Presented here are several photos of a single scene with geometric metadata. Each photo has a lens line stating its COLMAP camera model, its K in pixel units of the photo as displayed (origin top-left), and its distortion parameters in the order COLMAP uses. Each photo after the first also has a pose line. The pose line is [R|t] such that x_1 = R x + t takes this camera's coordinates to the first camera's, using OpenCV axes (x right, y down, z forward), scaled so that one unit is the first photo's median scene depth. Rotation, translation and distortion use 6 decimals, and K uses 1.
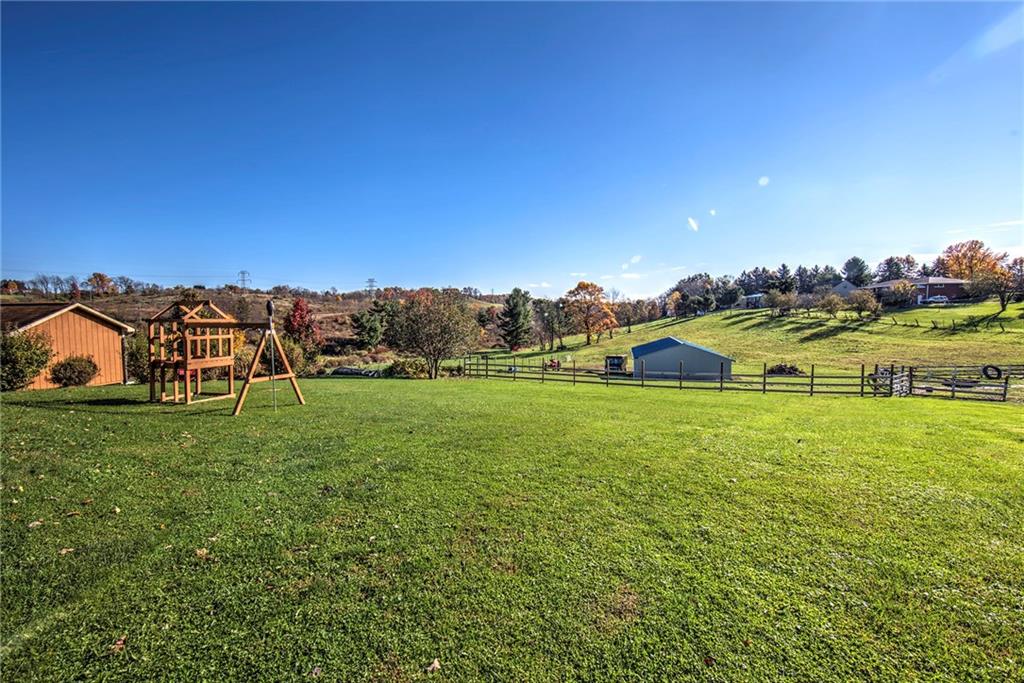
lens RADIAL K [[404.9, 0, 505.5], [0, 404.9, 336.1], [0, 0, 1]] dist [-0.011779, 0.001124]
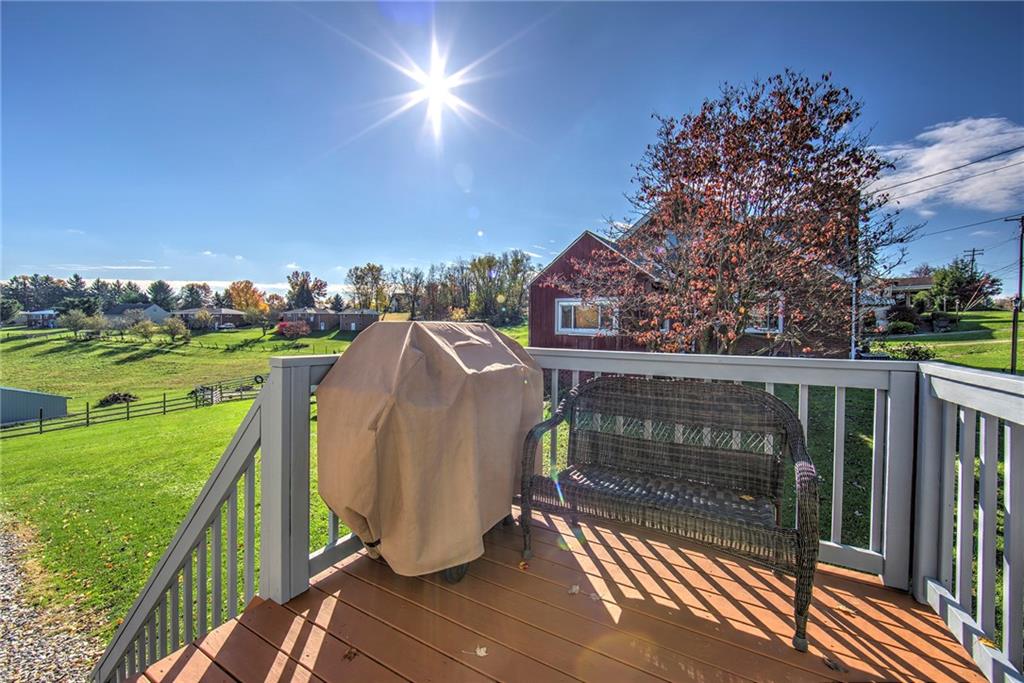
lens RADIAL K [[404.9, 0, 513.0], [0, 404.9, 333.1], [0, 0, 1]] dist [-0.011779, 0.001124]
pose [[0.129442, -0.012323, 0.991510, -0.109236], [0.052691, 0.998596, 0.005532, -0.018344], [-0.990186, 0.051527, 0.129909, -0.097824]]
